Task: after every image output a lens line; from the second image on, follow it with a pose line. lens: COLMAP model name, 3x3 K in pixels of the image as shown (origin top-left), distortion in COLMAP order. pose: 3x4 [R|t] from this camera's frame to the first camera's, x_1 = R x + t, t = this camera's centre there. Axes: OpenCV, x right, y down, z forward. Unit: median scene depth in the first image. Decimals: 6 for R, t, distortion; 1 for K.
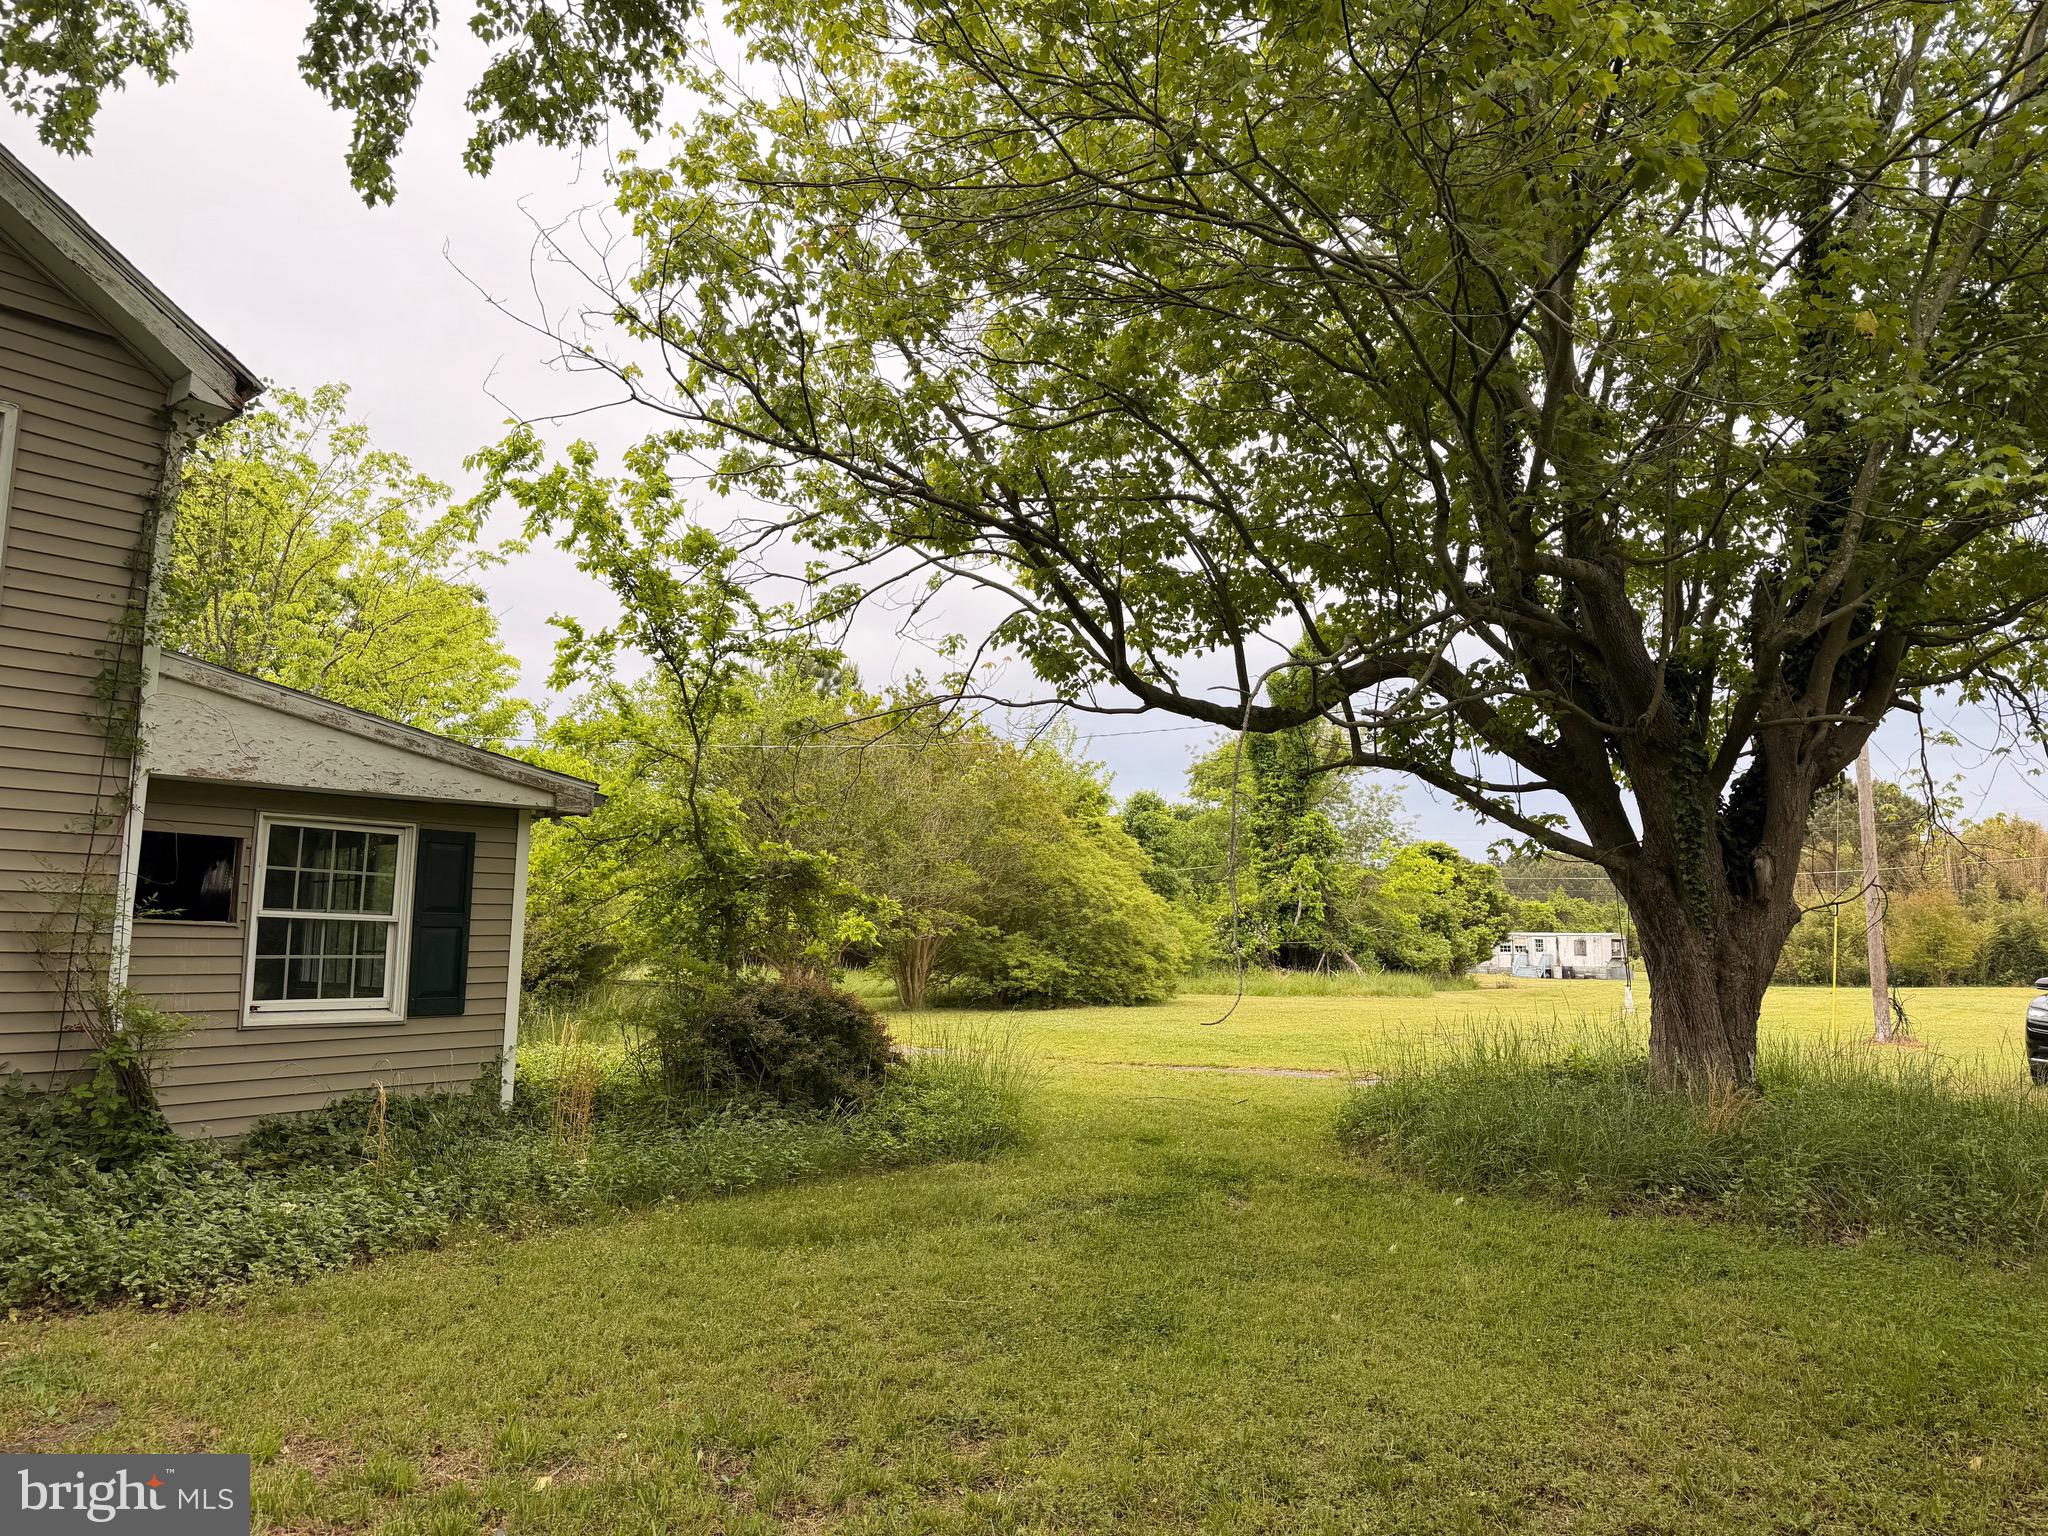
lens RADIAL K [[1441.6, 0, 1019.2], [0, 1441.6, 763.7], [0, 0, 1]] dist [0.080814, -0.098889]
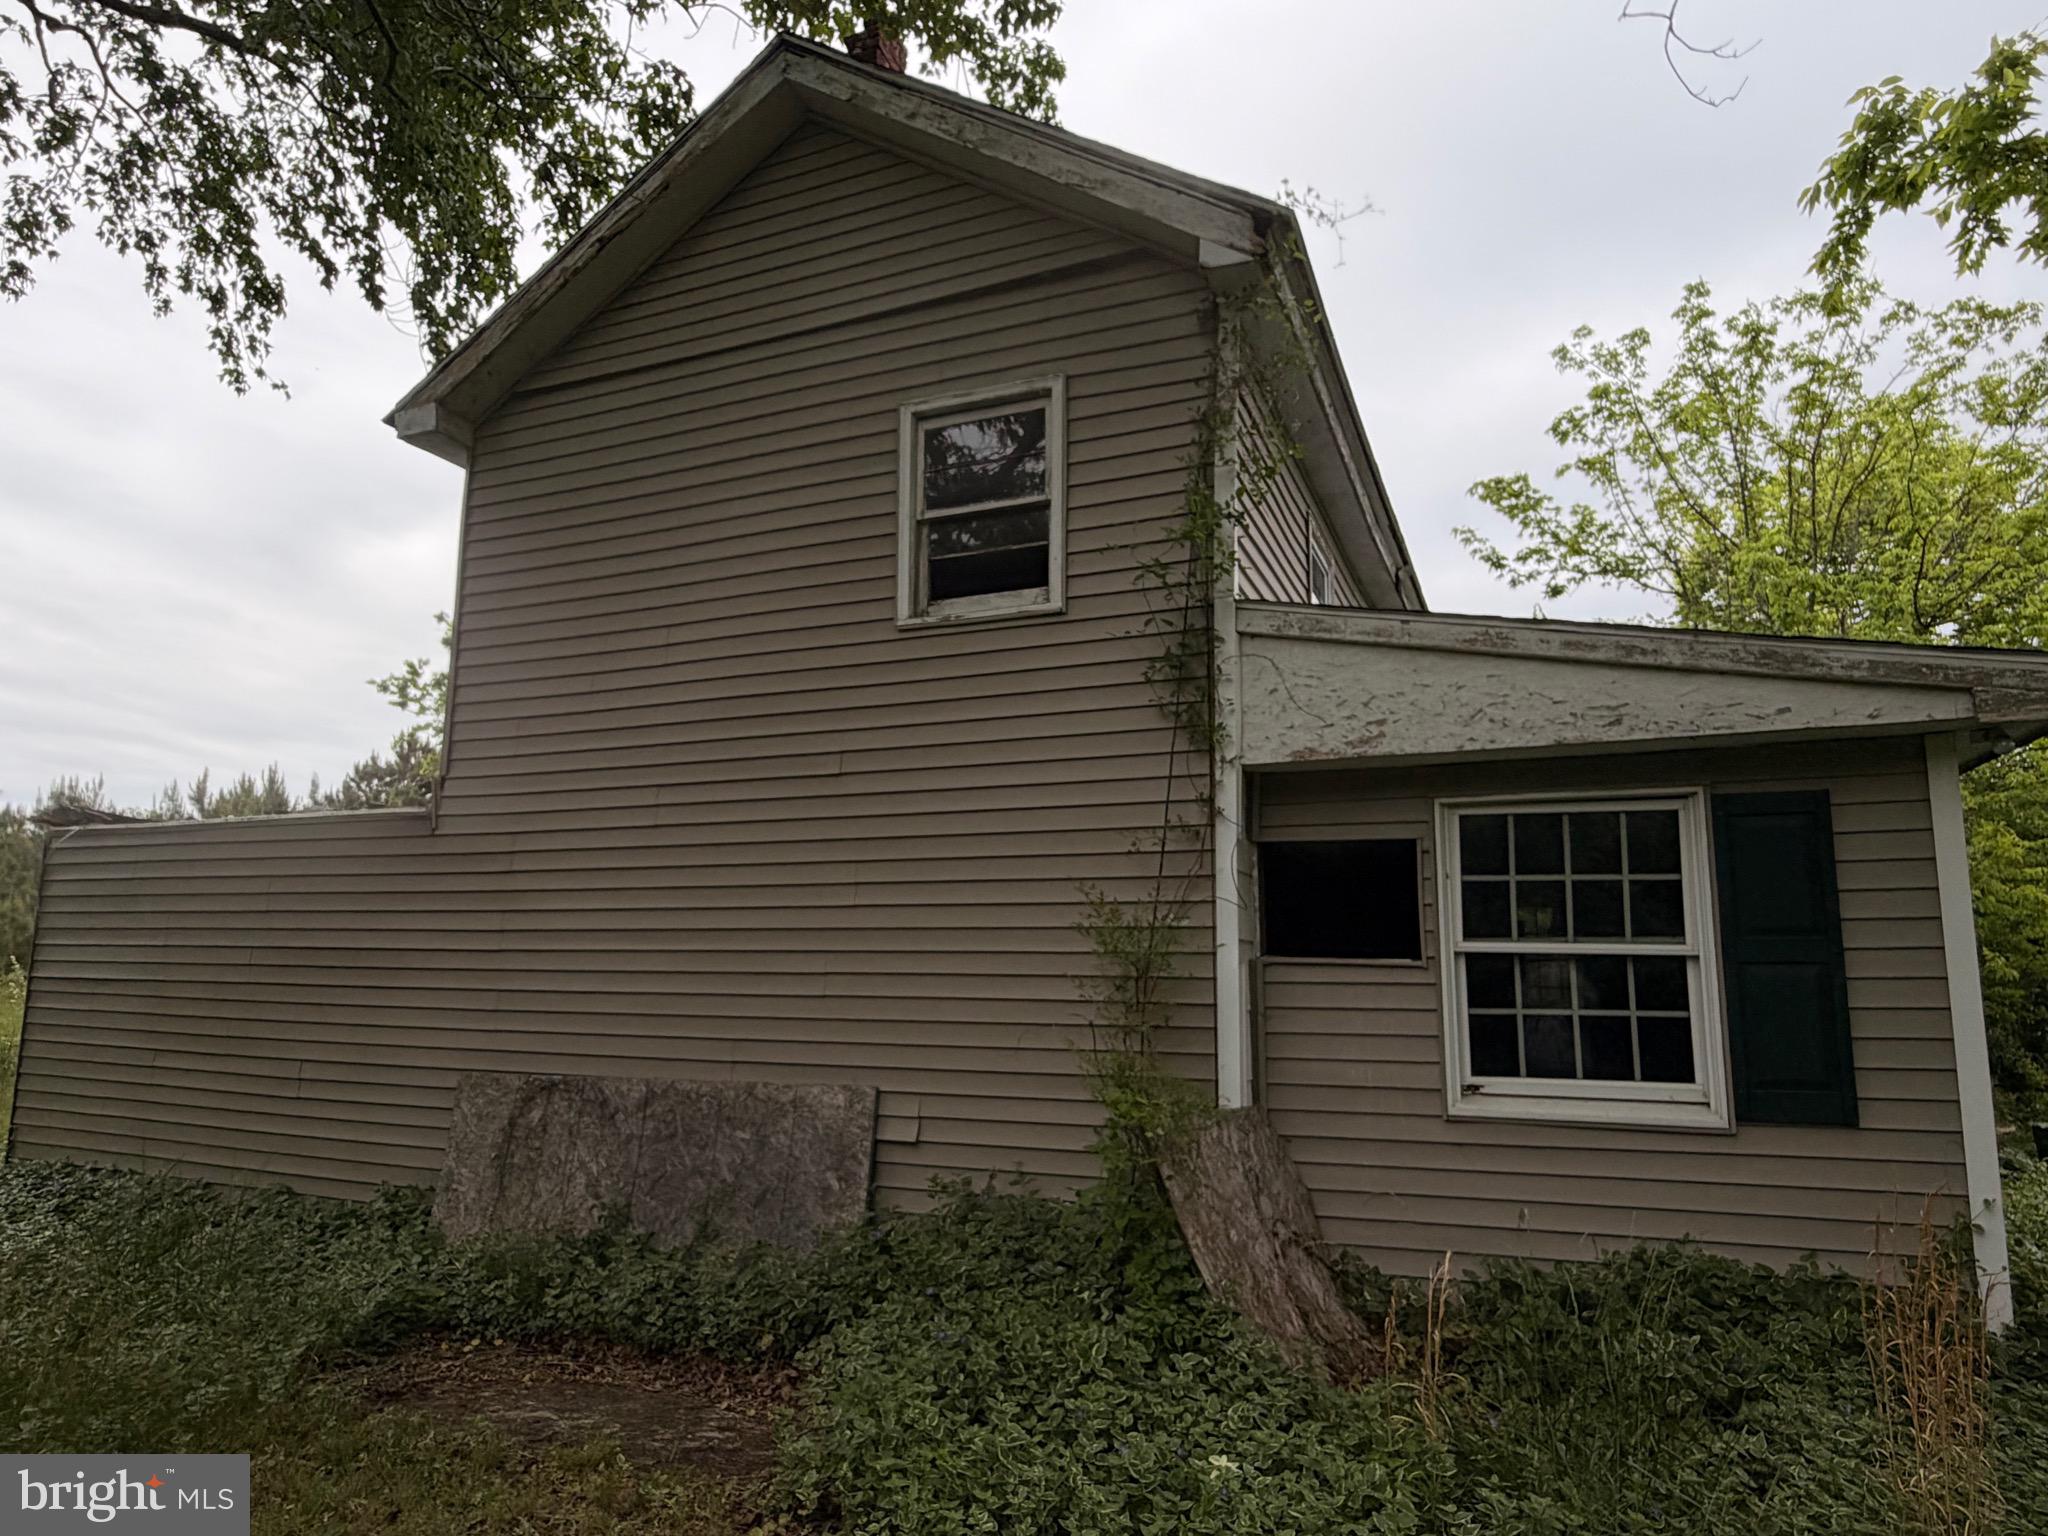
lens RADIAL K [[1250.8, 0, 1018.1], [0, 1250.8, 783.7], [0, 0, 1]] dist [0.008820, 0.000591]
pose [[0.293306, -0.153610, -0.943597, -0.018408], [0.120275, 0.985094, -0.122979, 0.070256], [0.948423, -0.077421, 0.307409, 0.596299]]
